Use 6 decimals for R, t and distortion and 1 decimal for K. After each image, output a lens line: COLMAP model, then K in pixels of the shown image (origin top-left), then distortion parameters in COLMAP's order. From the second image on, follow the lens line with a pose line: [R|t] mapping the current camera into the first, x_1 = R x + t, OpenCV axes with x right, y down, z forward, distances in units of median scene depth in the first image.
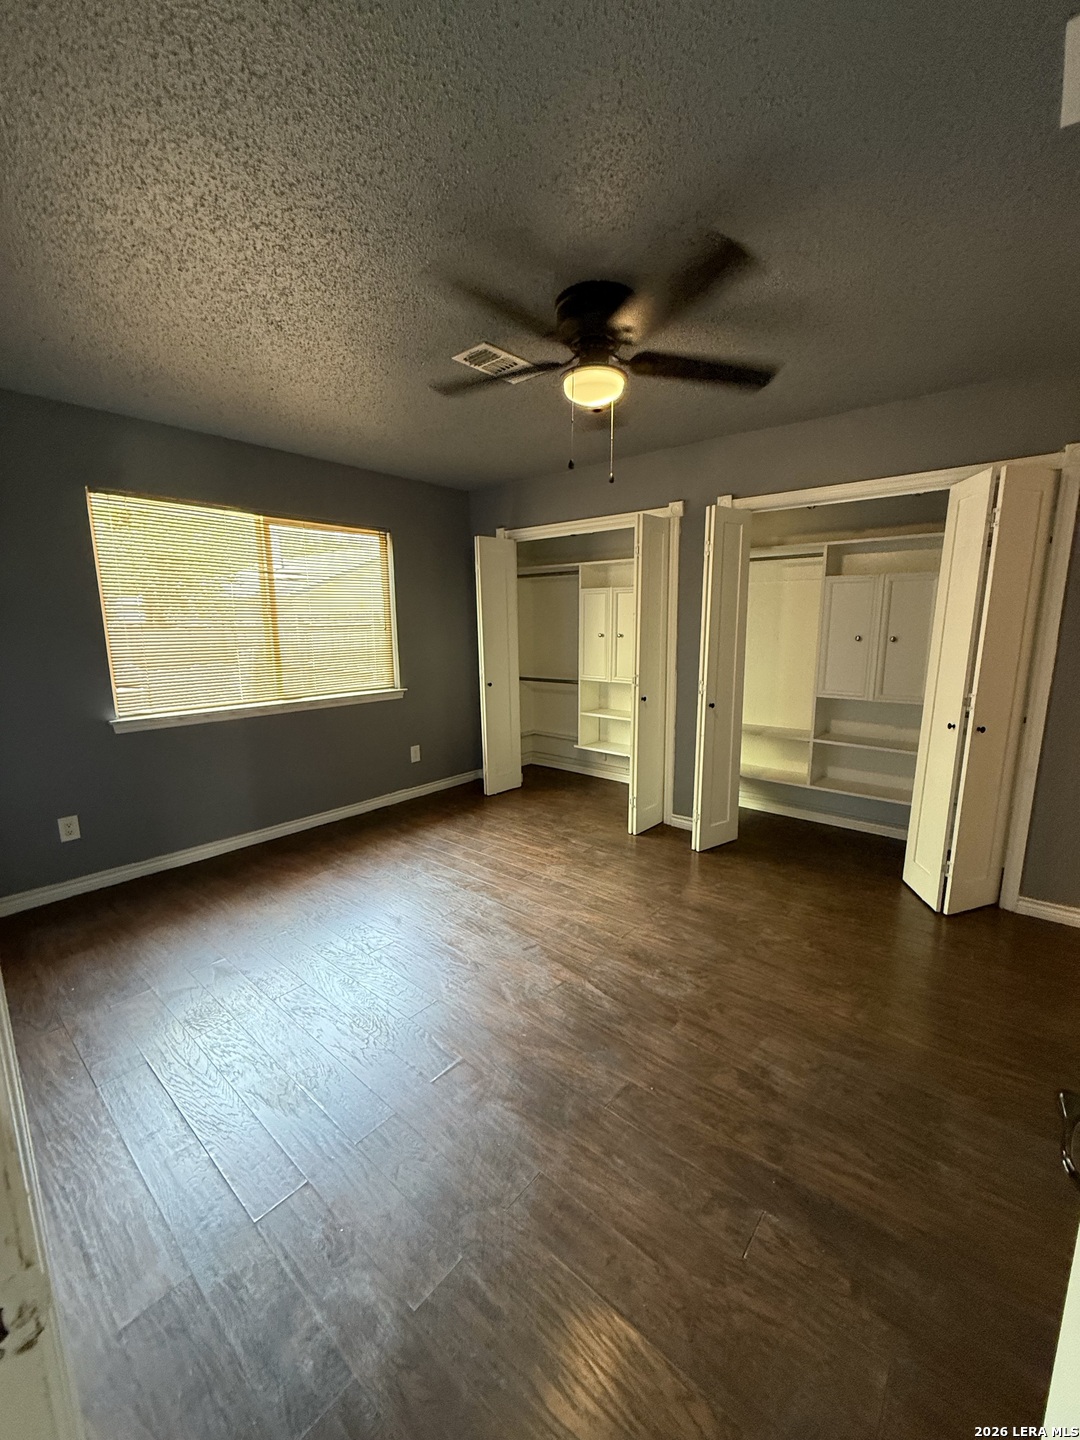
lens RADIAL K [[577.4, 0, 539.2], [0, 577.4, 719.1], [0, 0, 1]] dist [0.000094, 0.000162]
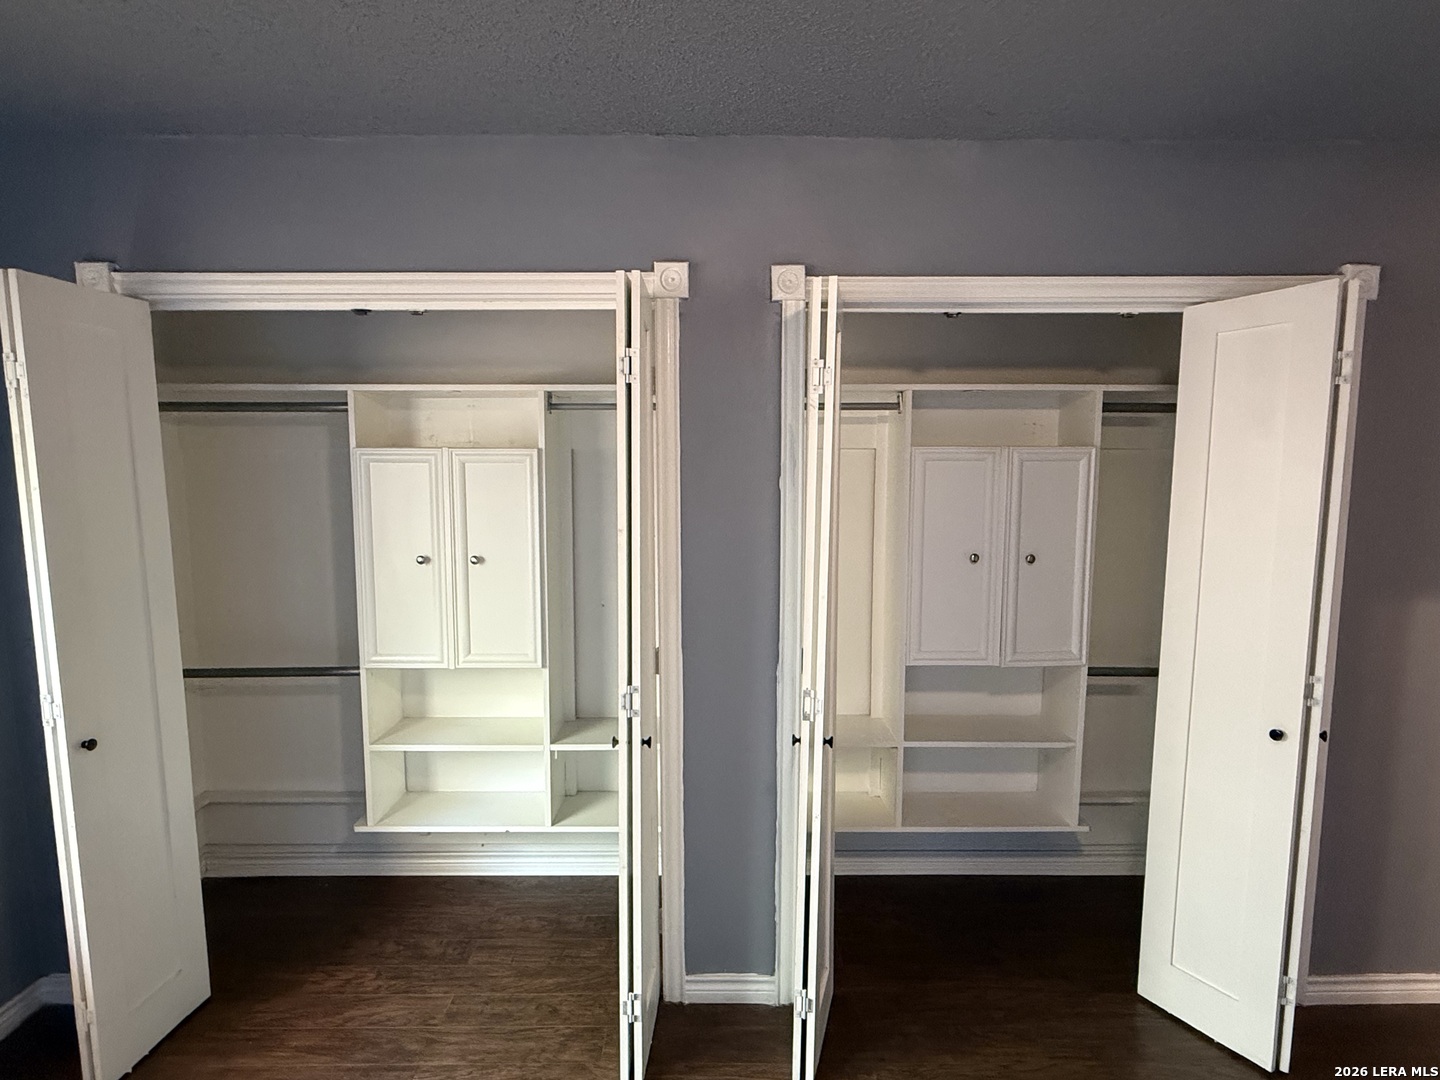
lens RADIAL K [[752.7, 0, 719.5], [0, 752.7, 543.2], [0, 0, 1]] dist [-0.000847, 0.000279]
pose [[0.758275, -0.054319, 0.649668, -0.099319], [0.105053, 0.993680, -0.039533, -0.134588], [-0.643415, 0.098227, 0.759189, 0.534680]]
